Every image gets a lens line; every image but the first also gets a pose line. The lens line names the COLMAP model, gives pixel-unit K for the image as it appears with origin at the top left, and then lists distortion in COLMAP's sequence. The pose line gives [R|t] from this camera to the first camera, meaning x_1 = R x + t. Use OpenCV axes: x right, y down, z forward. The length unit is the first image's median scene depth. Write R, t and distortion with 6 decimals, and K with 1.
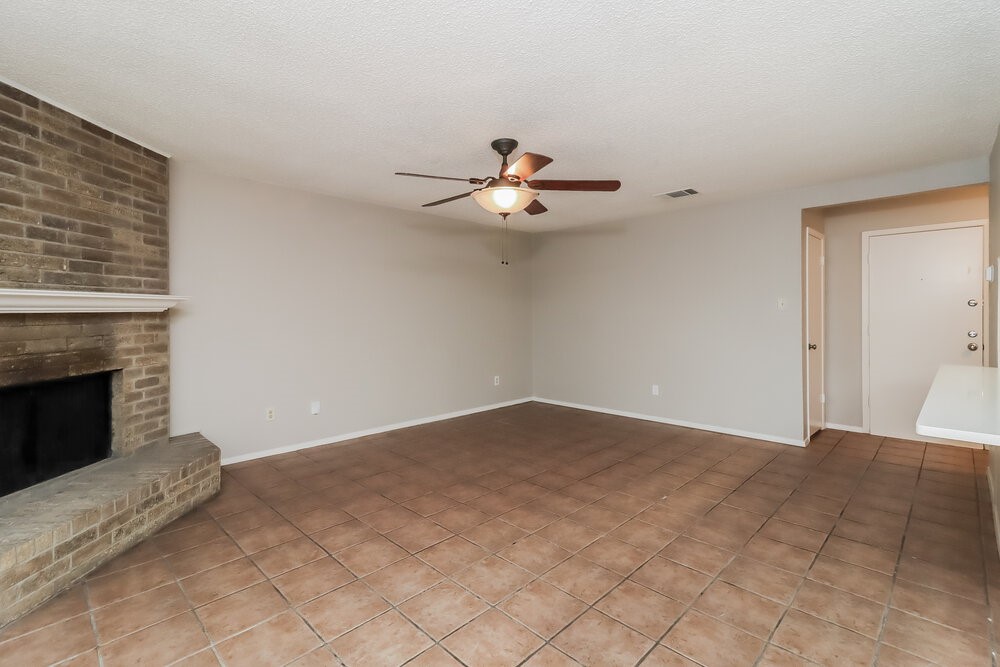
lens RADIAL K [[462.7, 0, 514.9], [0, 462.7, 322.3], [0, 0, 1]] dist [0.014861, -0.001037]
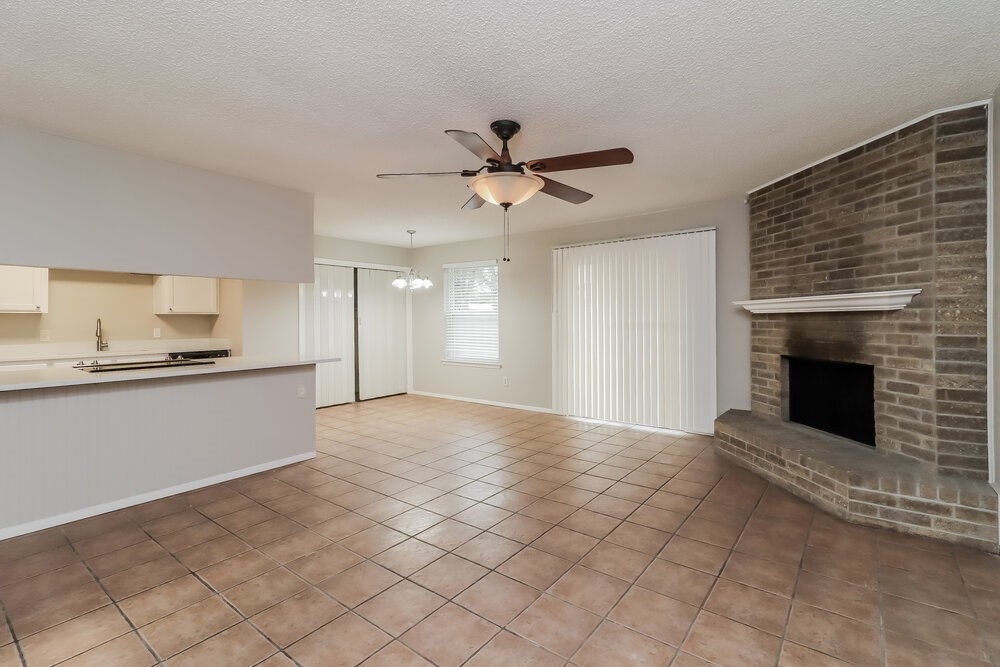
lens RADIAL K [[462.7, 0, 506.1], [0, 462.7, 321.6], [0, 0, 1]] dist [0.014861, -0.001037]
pose [[-0.995761, 0.012462, -0.091126, 0.067254], [0.009436, 0.999392, 0.033563, -0.041249], [0.091489, 0.032561, -0.995274, 2.020298]]
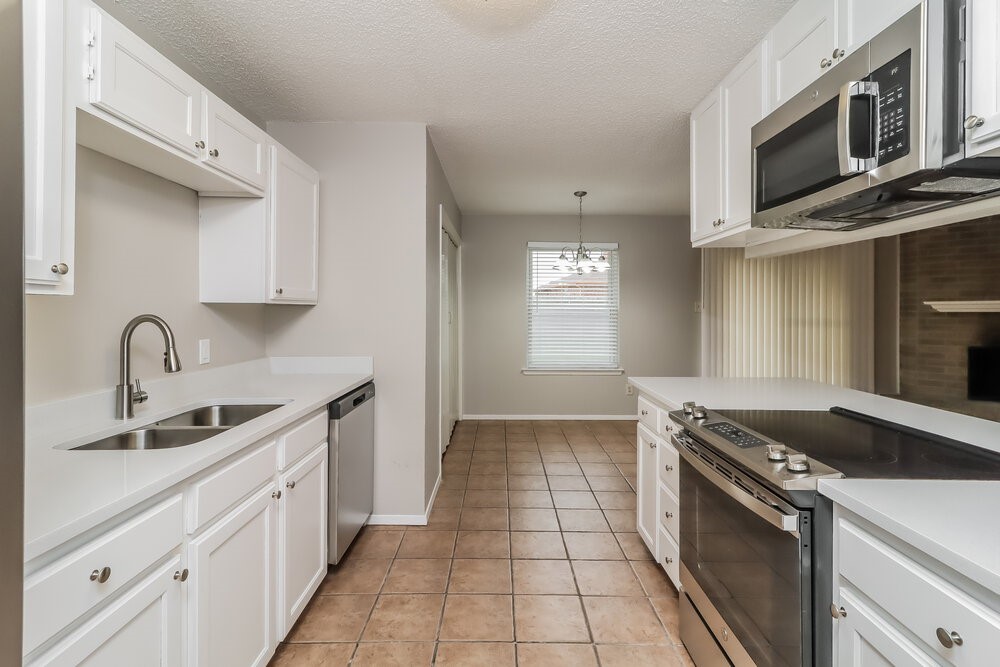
lens RADIAL K [[462.7, 0, 505.0], [0, 462.7, 305.6], [0, 0, 1]] dist [0.014861, -0.001037]
pose [[-0.727685, -0.002611, -0.685907, 1.514587], [-0.013700, 0.999849, 0.010729, -0.030962], [0.685775, 0.017204, -0.727610, 0.813928]]
